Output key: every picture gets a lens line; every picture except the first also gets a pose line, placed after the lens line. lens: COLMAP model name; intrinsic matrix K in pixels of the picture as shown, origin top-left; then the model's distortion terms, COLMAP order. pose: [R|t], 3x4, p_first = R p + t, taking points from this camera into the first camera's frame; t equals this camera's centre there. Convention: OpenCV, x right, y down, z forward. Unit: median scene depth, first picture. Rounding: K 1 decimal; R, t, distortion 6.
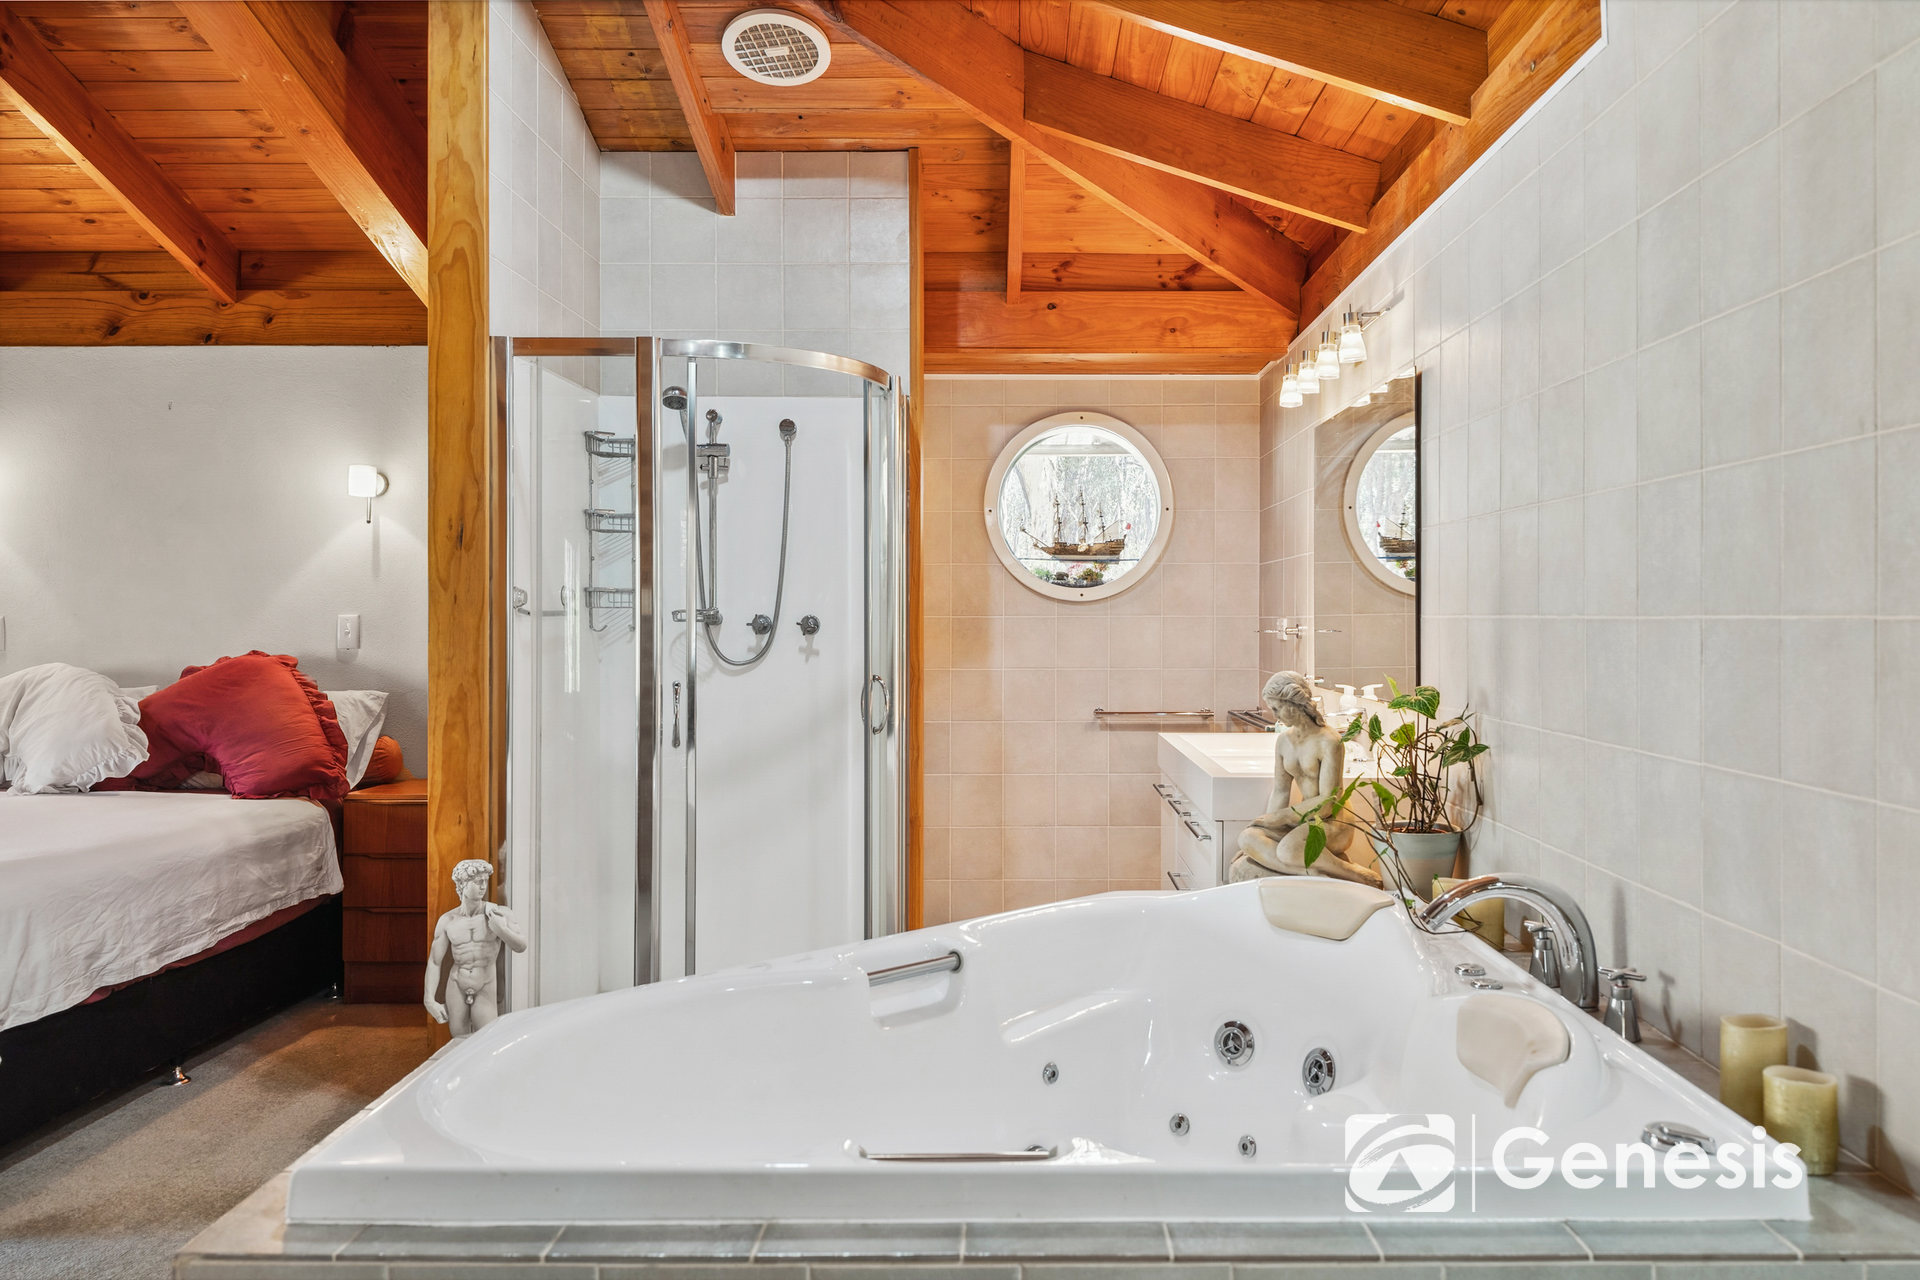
lens RADIAL K [[1428.1, 0, 995.7], [0, 1428.1, 612.4], [0, 0, 1]] dist [0.010484, -0.014819]
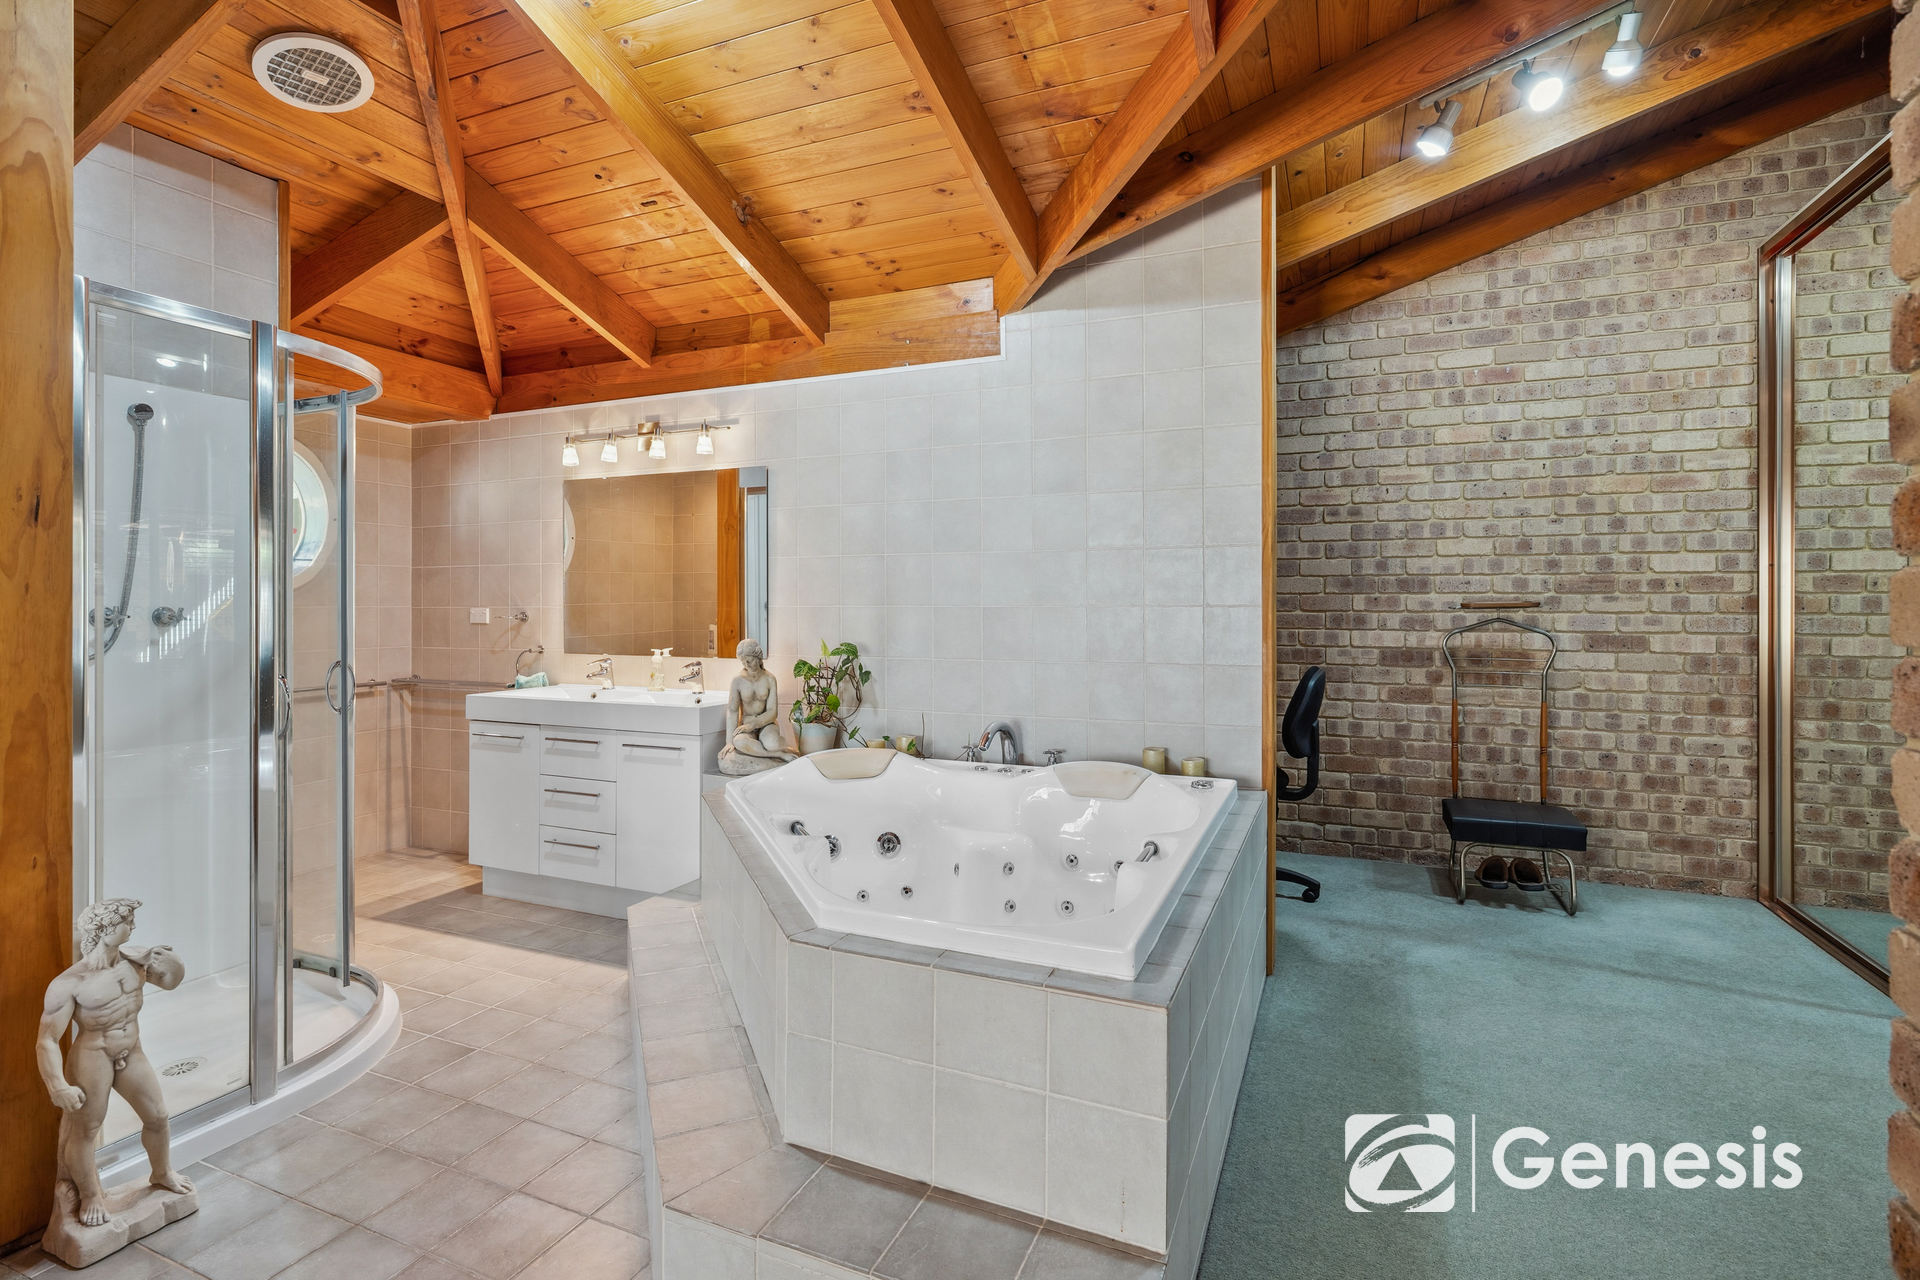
lens RADIAL K [[910.4, 0, 961.8], [0, 910.4, 602.4], [0, 0, 1]] dist [-0.002787, 0.000006]
pose [[0.393317, 0.000994, 0.919402, -0.492582], [-0.000514, 0.999999, -0.000861, -0.000860], [-0.919403, -0.000134, 0.393317, 0.246734]]
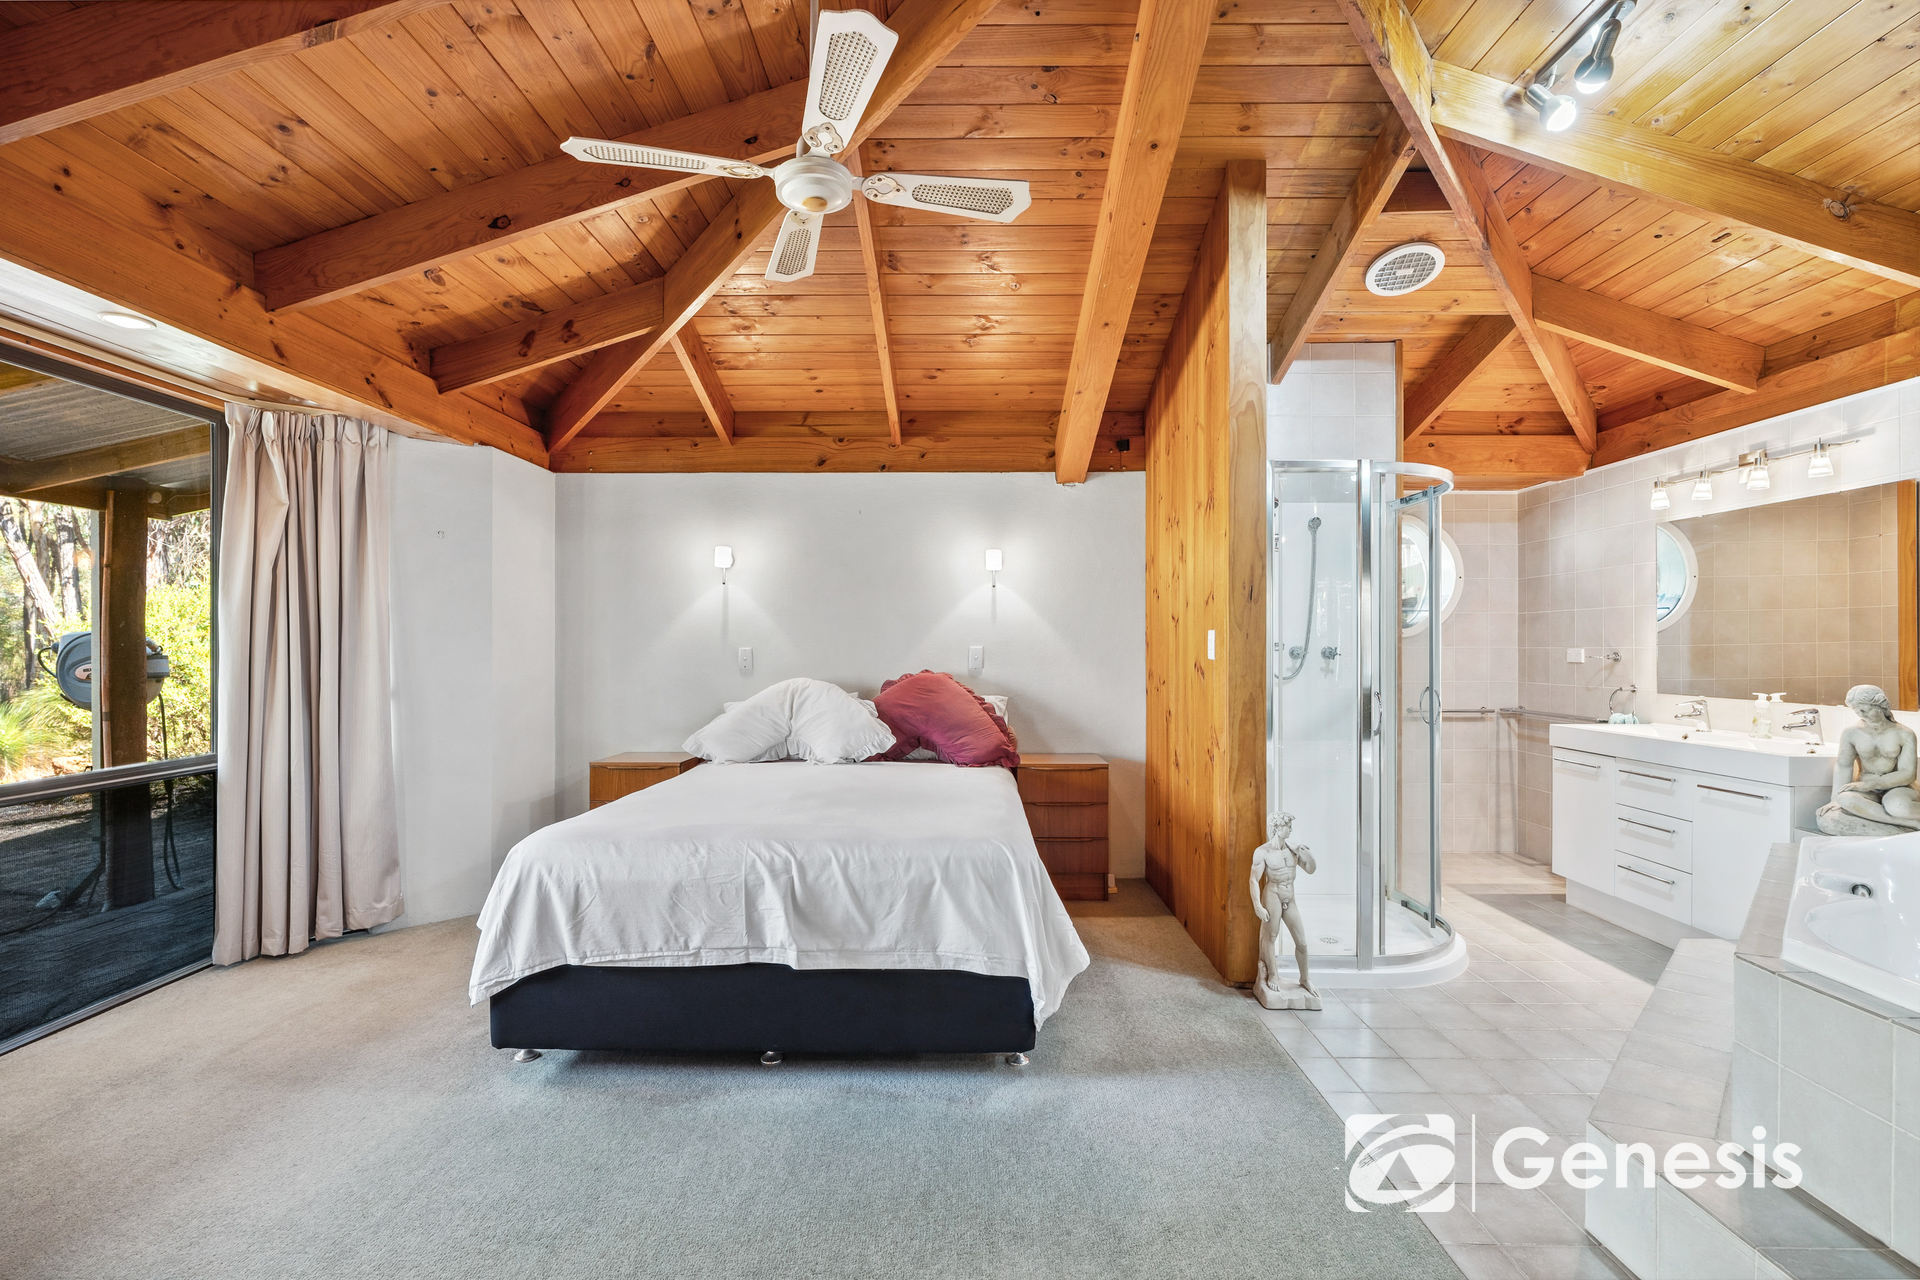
lens RADIAL K [[869.7, 0, 958.1], [0, 869.7, 644.2], [0, 0, 1]] dist [-0.000758, 0.000492]
pose [[0.999959, -0.000324, -0.009083, -0.517941], [0.000323, 1.000000, -0.000048, -0.000793], [0.009083, 0.000045, 0.999959, 0.068821]]
